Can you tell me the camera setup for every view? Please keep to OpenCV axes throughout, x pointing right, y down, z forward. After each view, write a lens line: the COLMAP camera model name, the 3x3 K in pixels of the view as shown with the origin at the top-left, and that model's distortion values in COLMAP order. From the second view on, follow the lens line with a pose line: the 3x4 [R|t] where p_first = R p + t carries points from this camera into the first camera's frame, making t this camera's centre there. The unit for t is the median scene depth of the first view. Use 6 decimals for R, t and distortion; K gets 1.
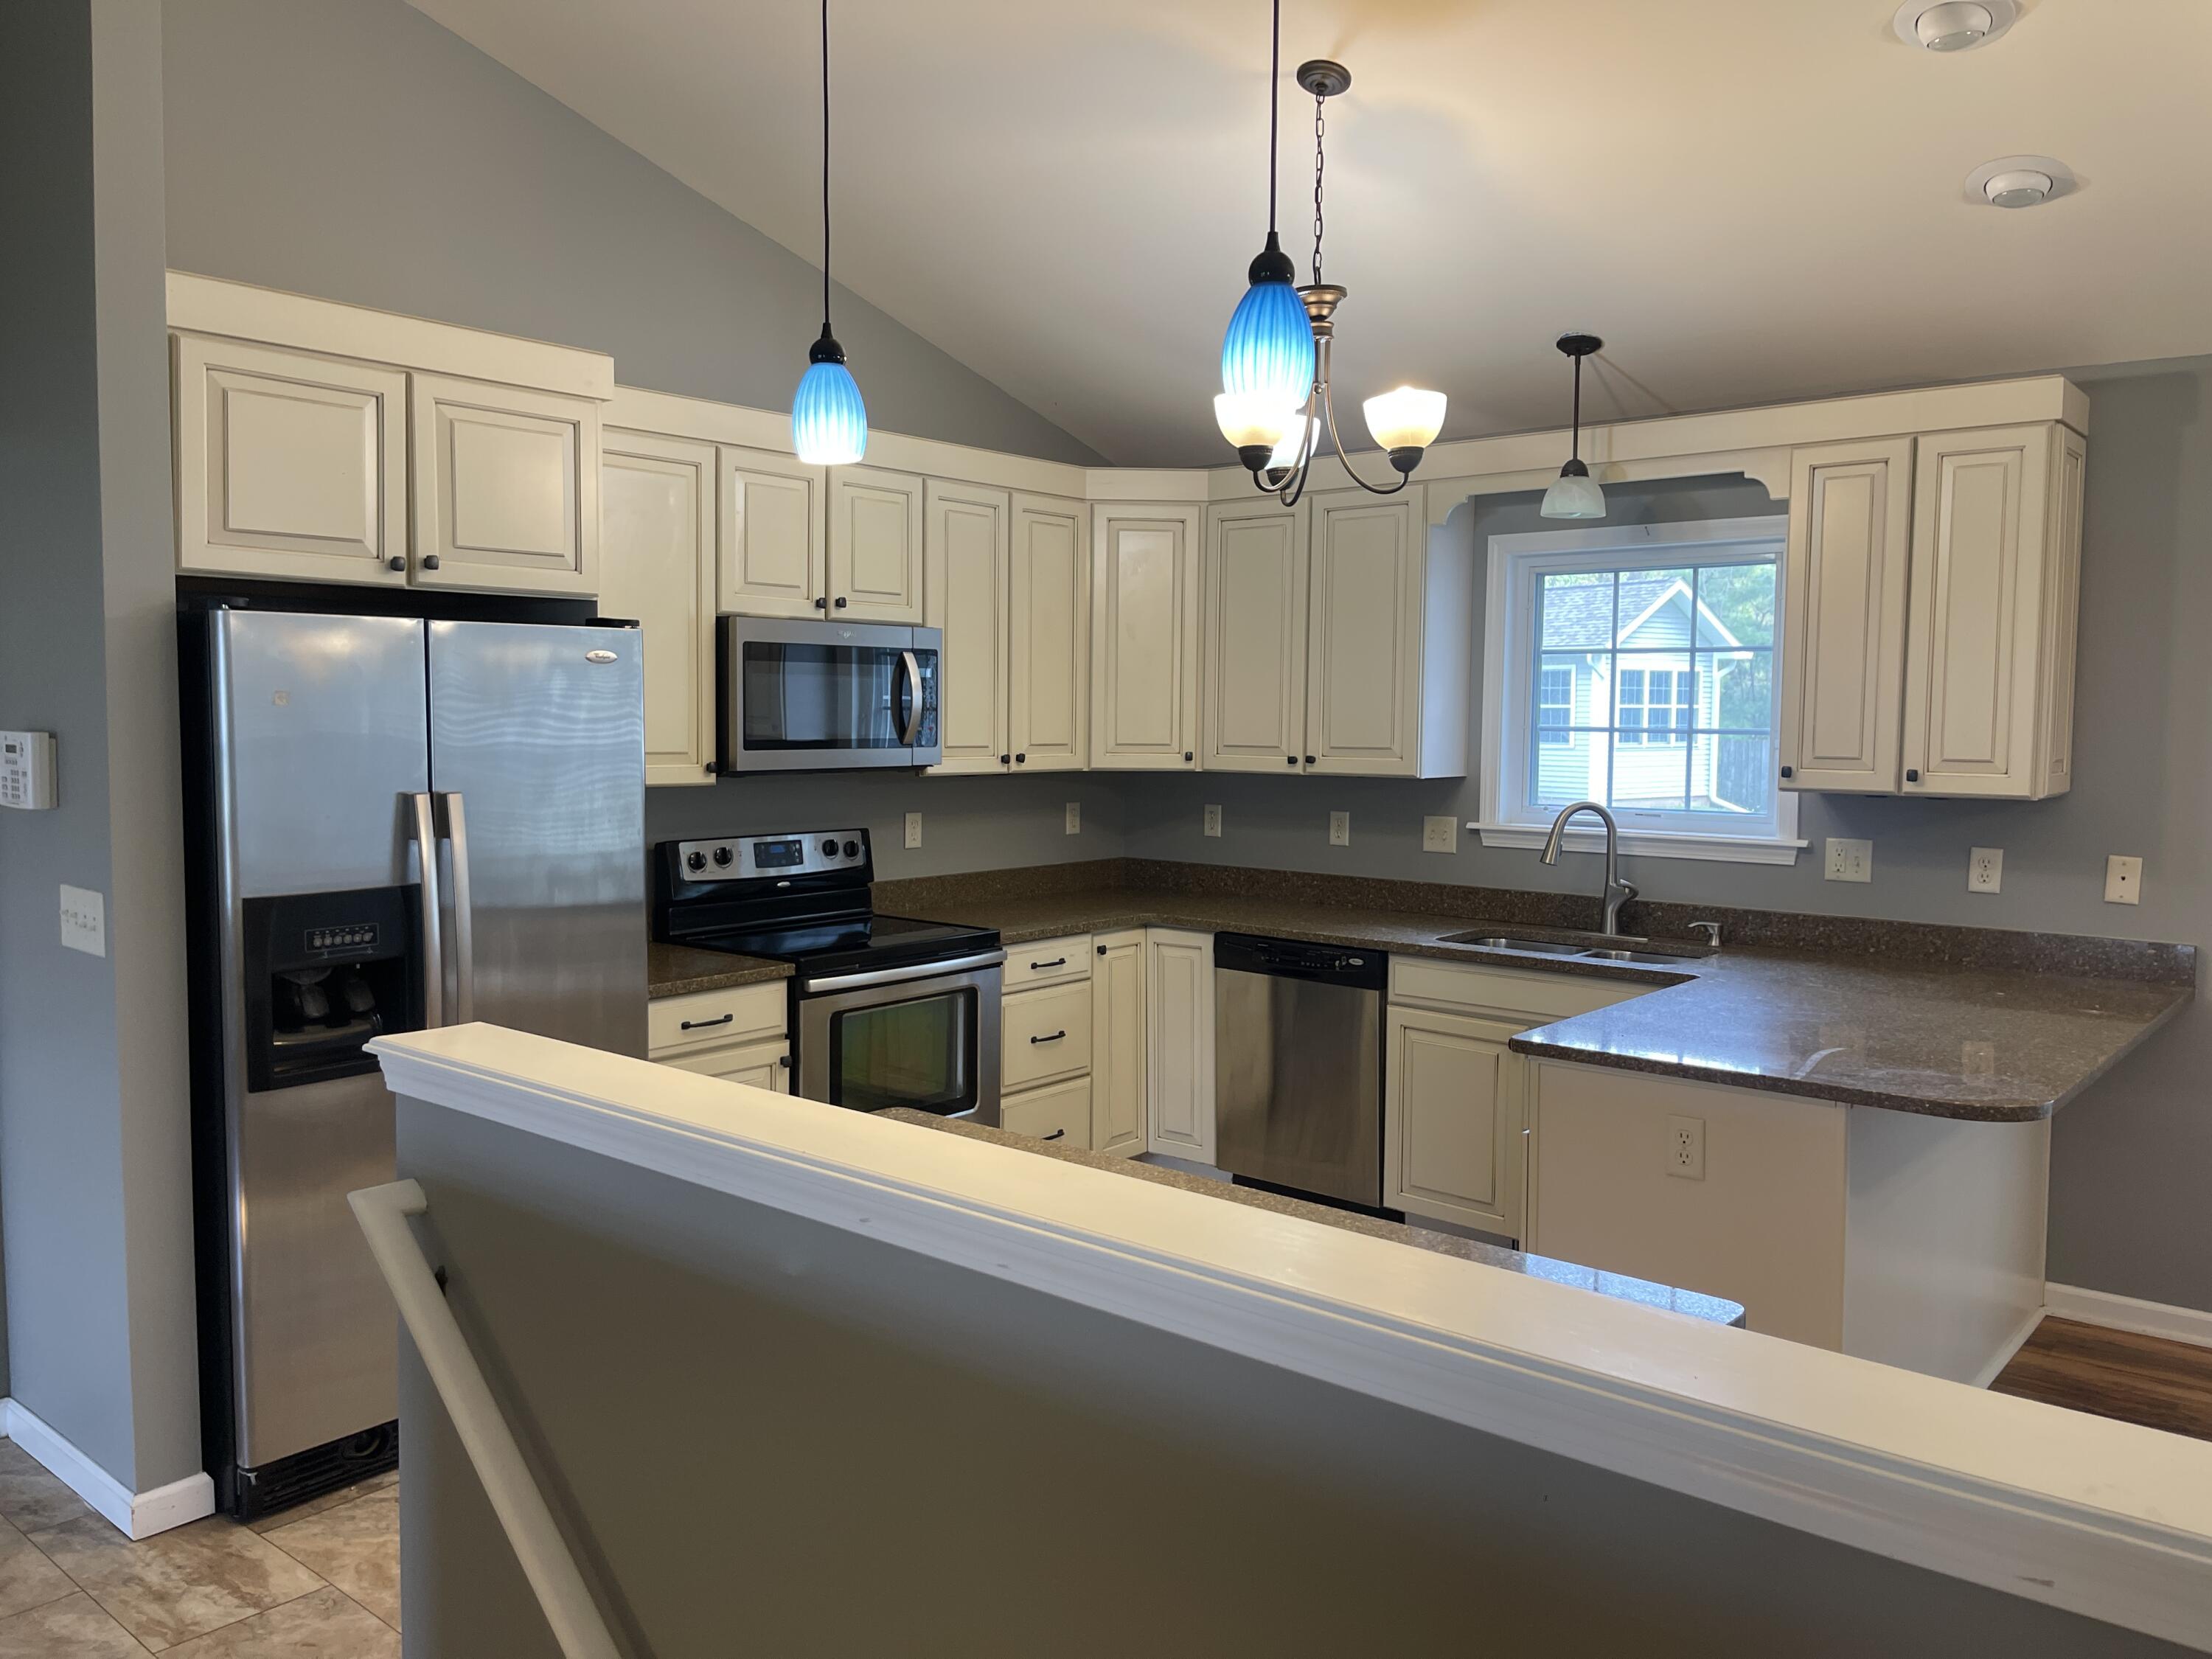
lens RADIAL K [[1662.6, 0, 1101.7], [0, 1662.6, 814.9], [0, 0, 1]] dist [0.074336, -0.096949]
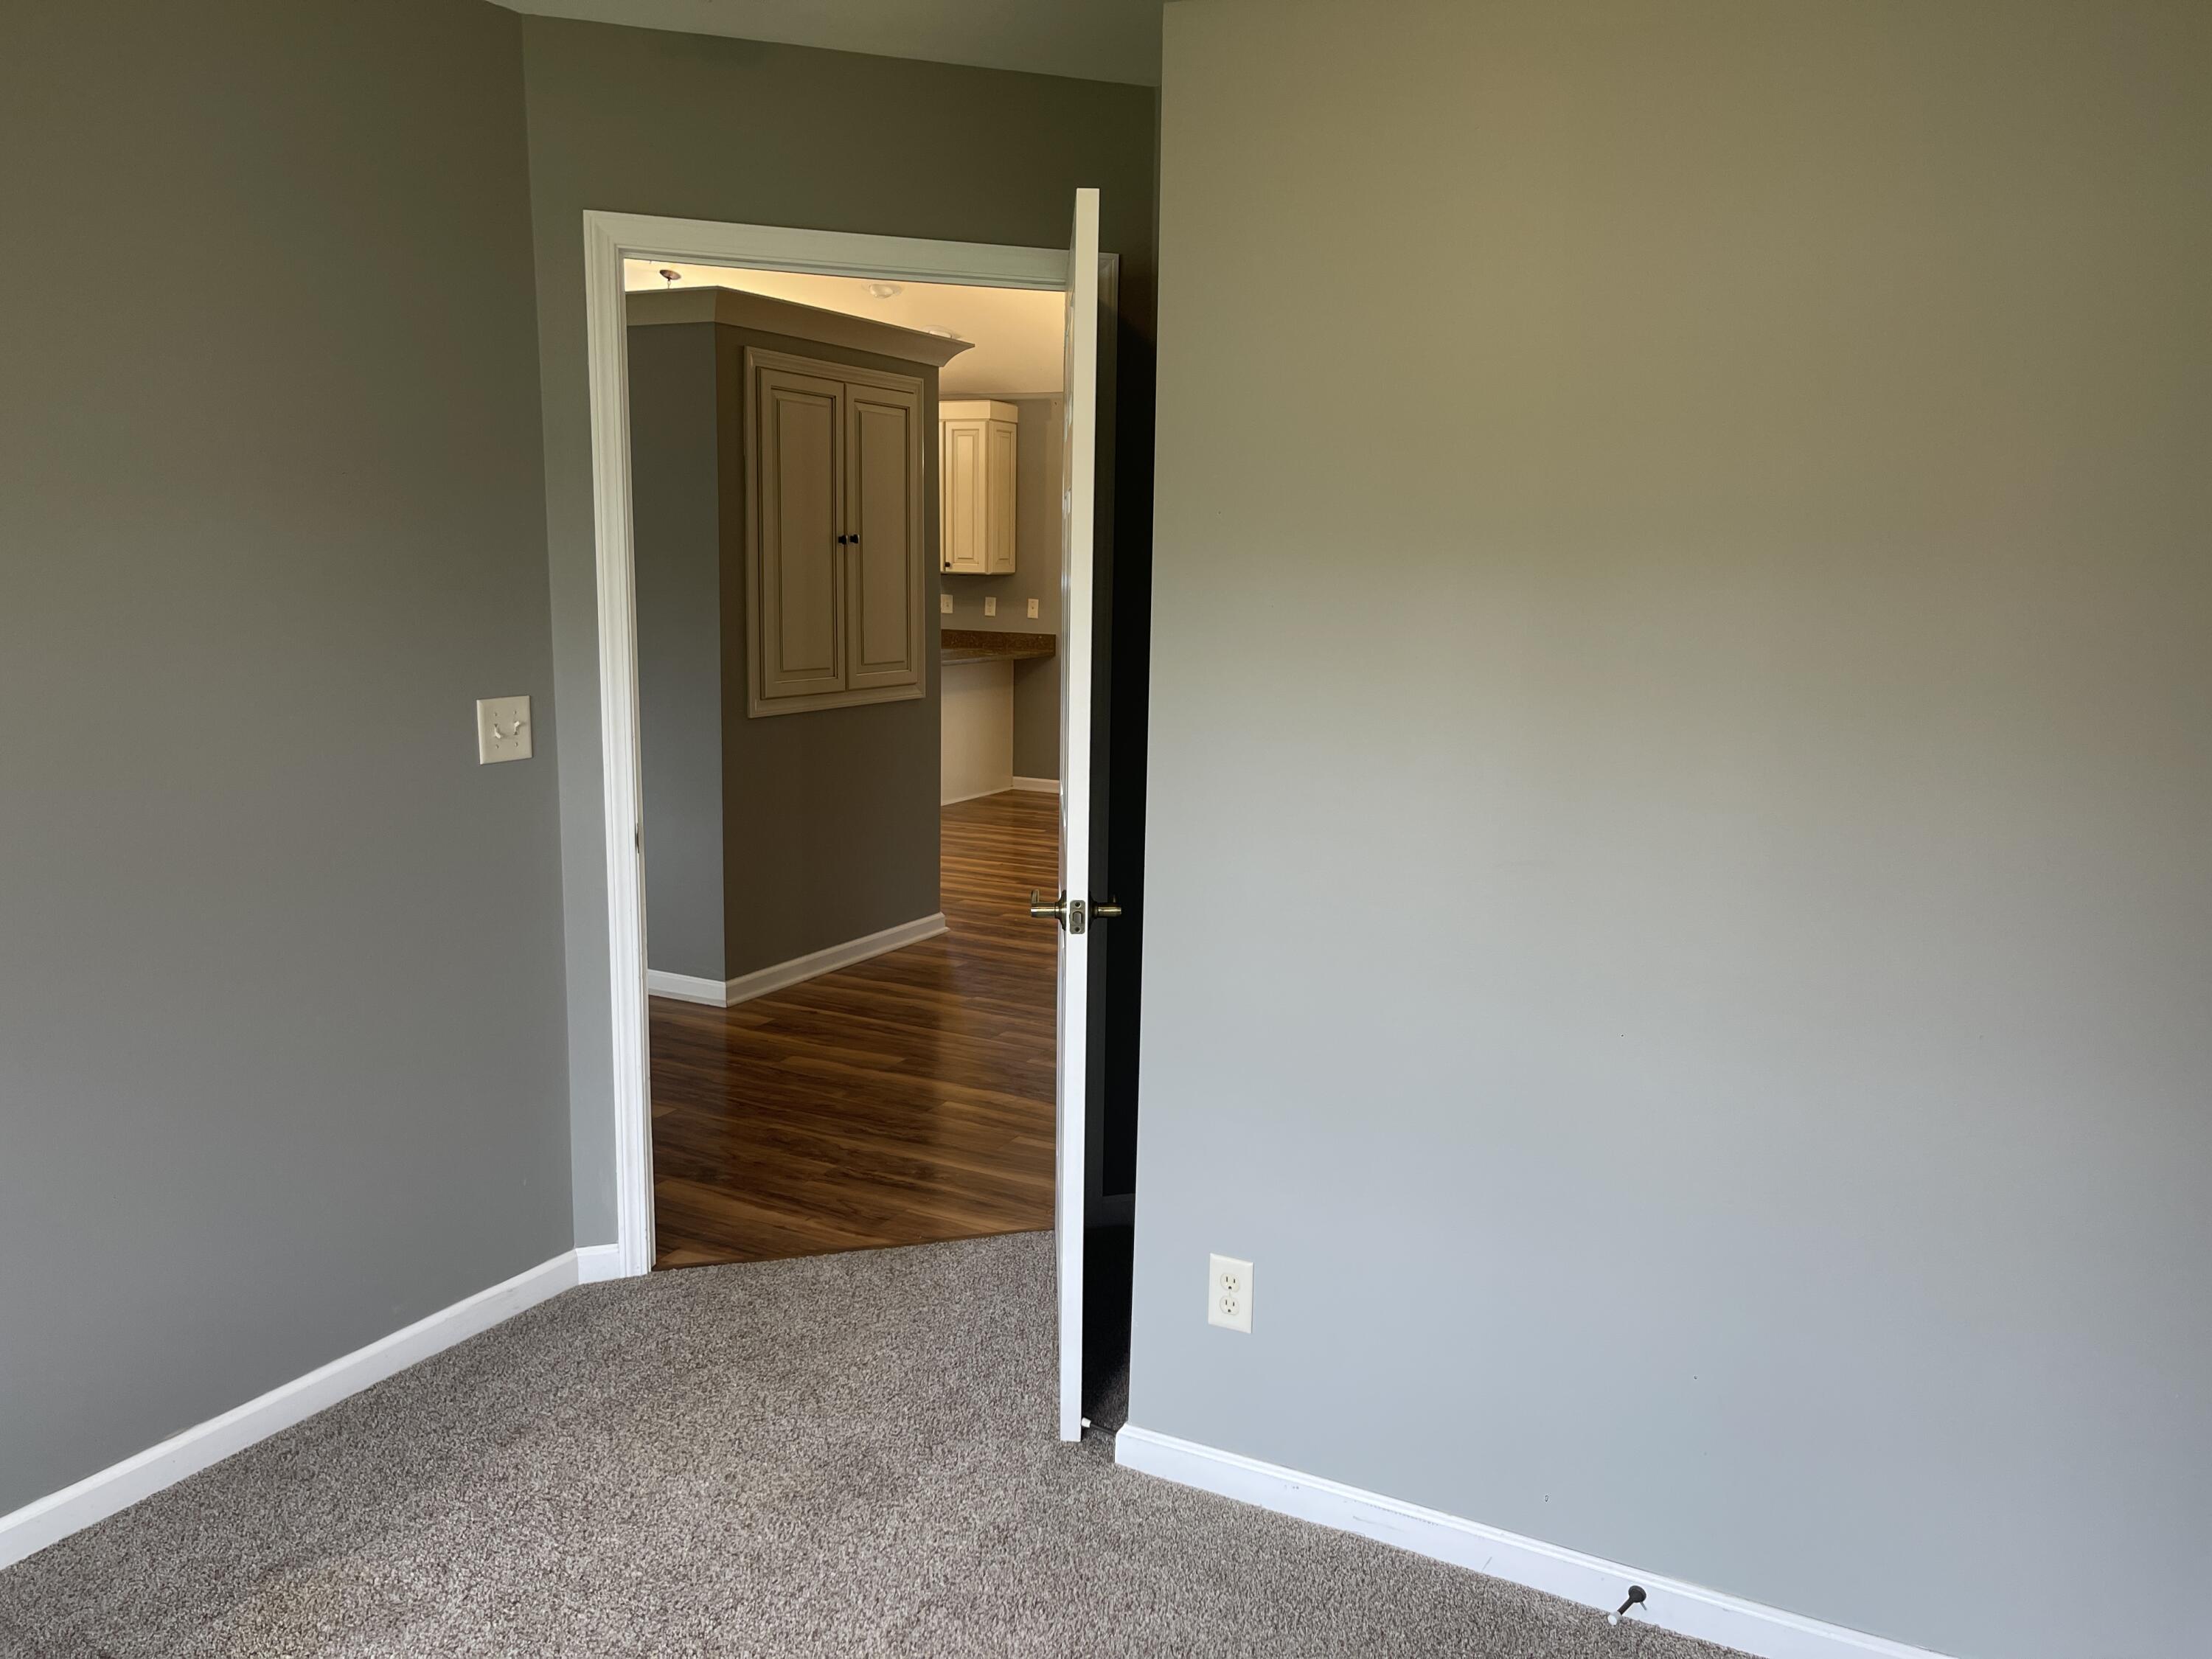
lens RADIAL K [[1662.6, 0, 1105.5], [0, 1662.6, 823.7], [0, 0, 1]] dist [0.074336, -0.096949]
pose [[0.981039, -0.021000, 0.192667, 0.215927], [0.000110, 0.994172, 0.107805, 0.081923], [-0.193808, -0.105740, 0.975324, -1.317055]]
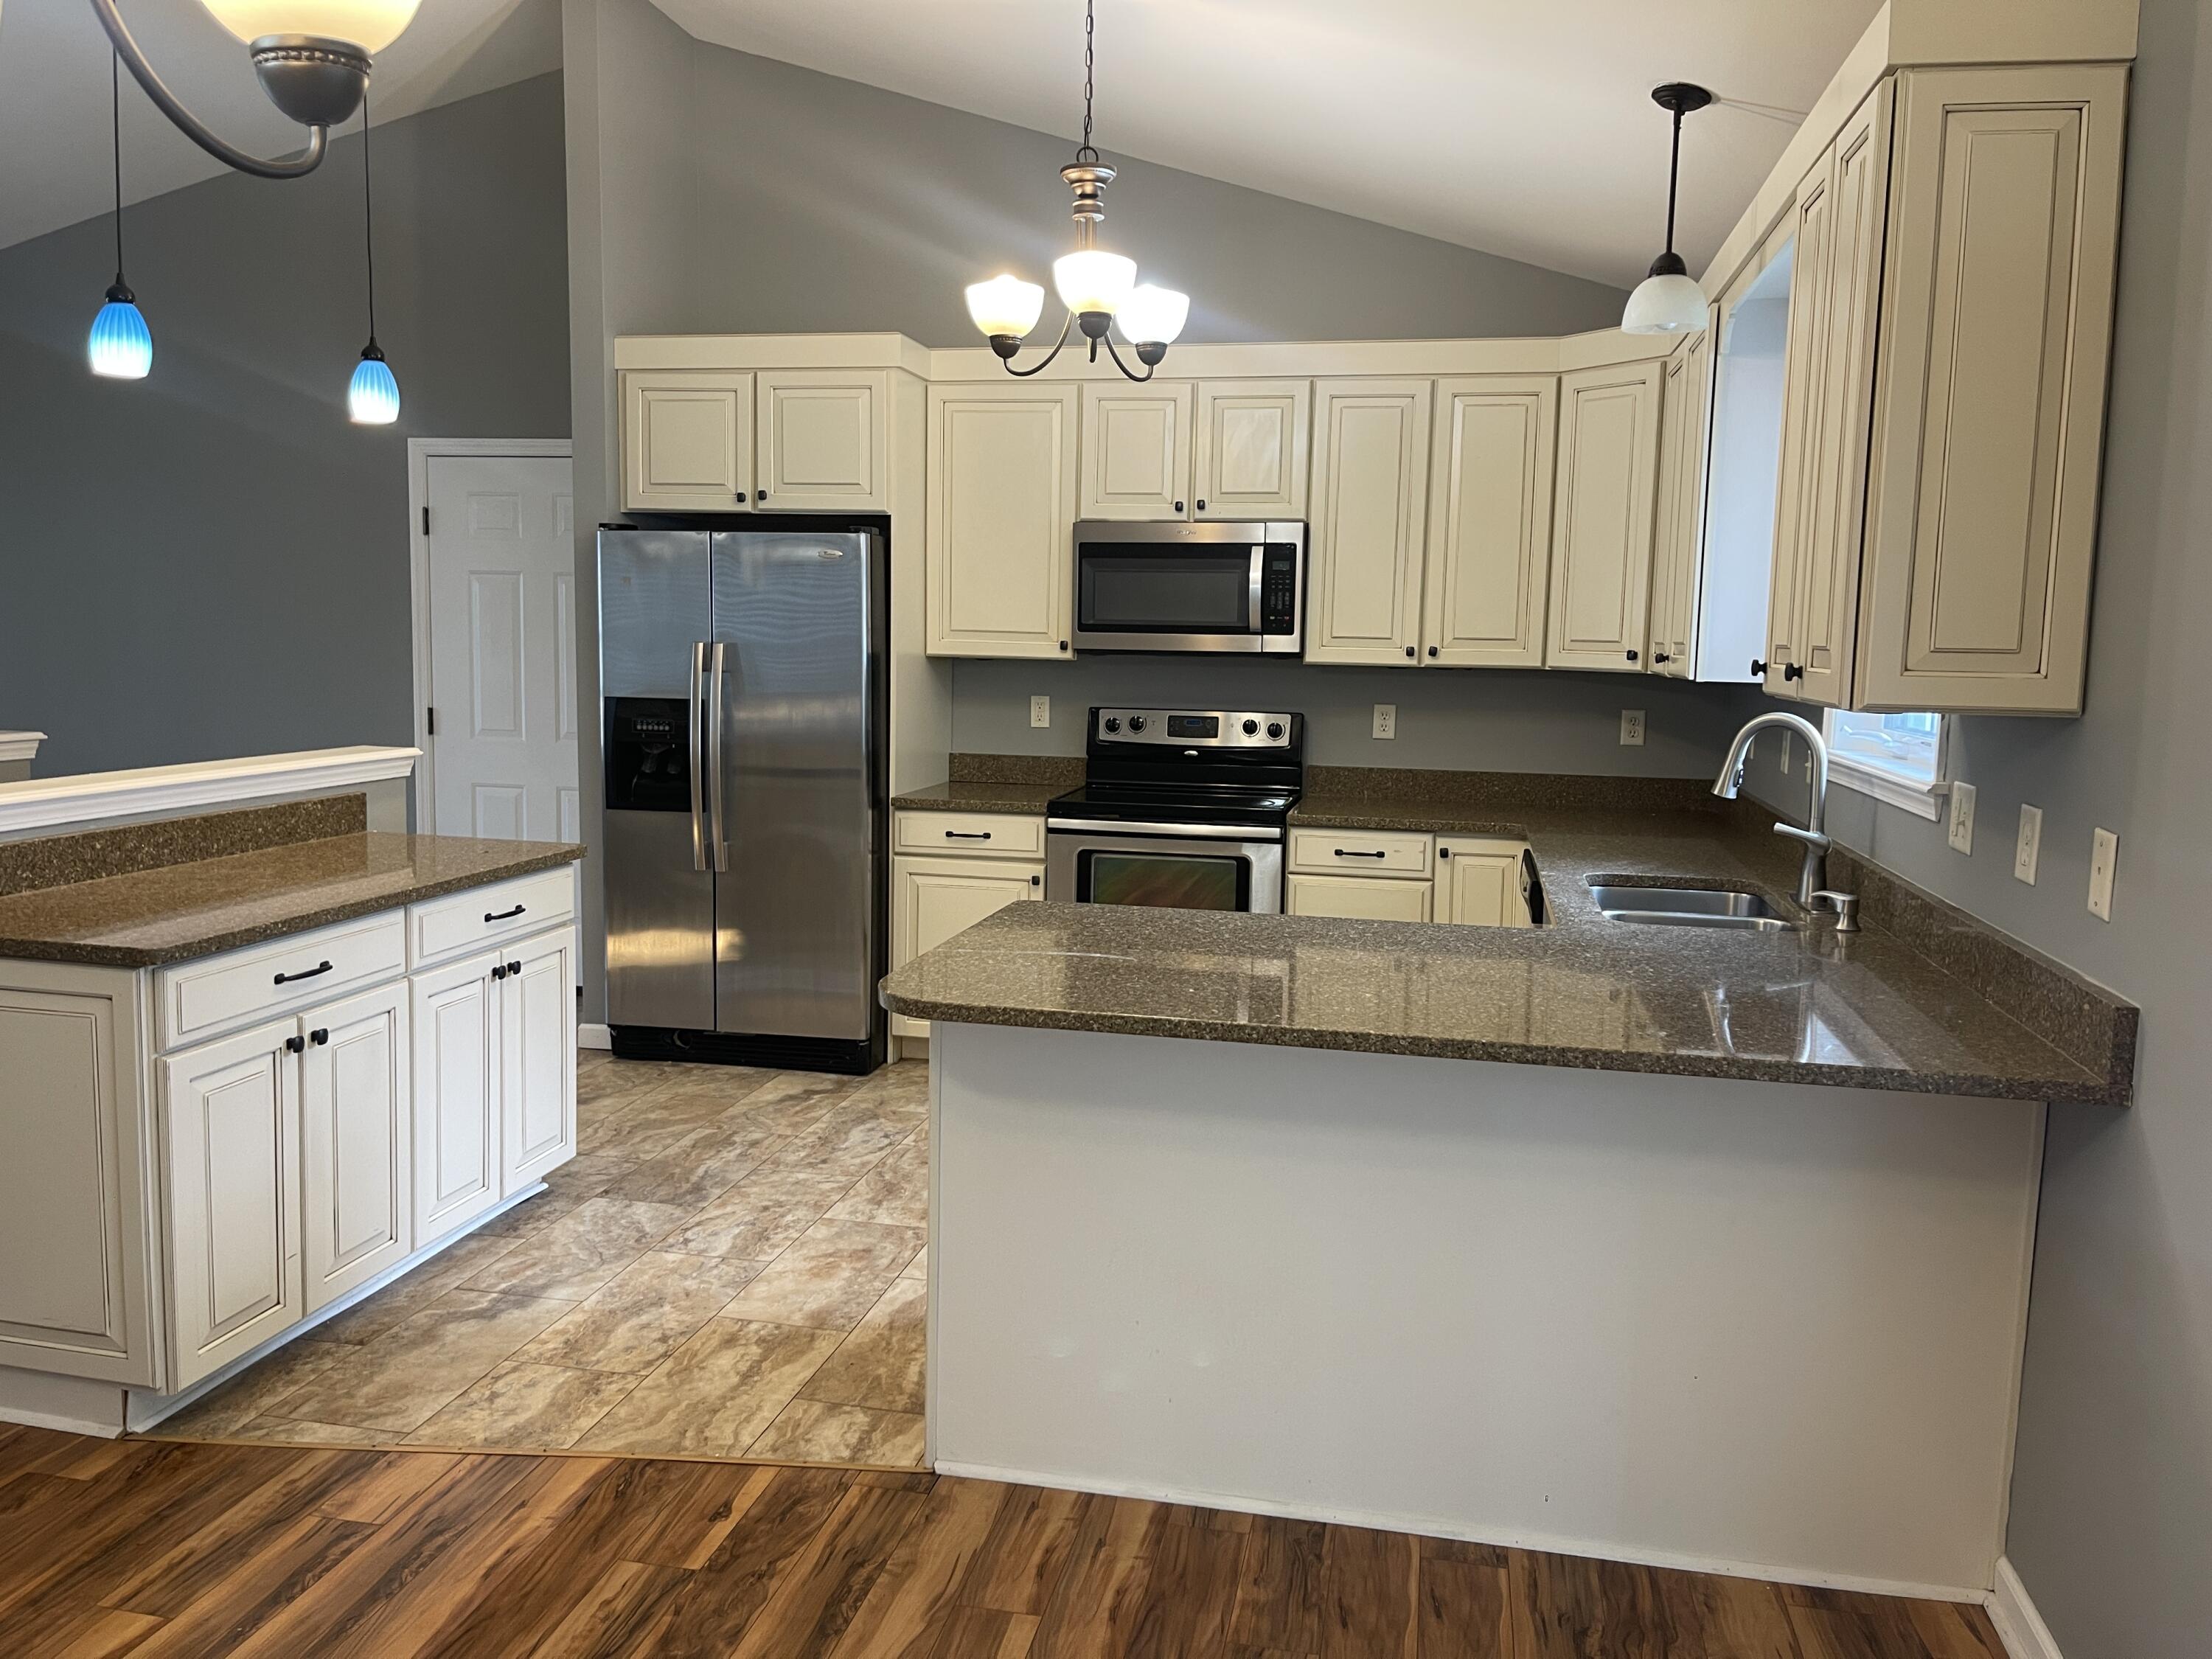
lens RADIAL K [[1662.6, 0, 1112.5], [0, 1662.6, 808.6], [0, 0, 1]] dist [0.074336, -0.096949]
pose [[0.473536, 0.096211, -0.875504, 0.875040], [-0.073321, 0.994872, 0.069671, 0.003750], [0.877717, 0.031201, 0.478162, 0.438563]]
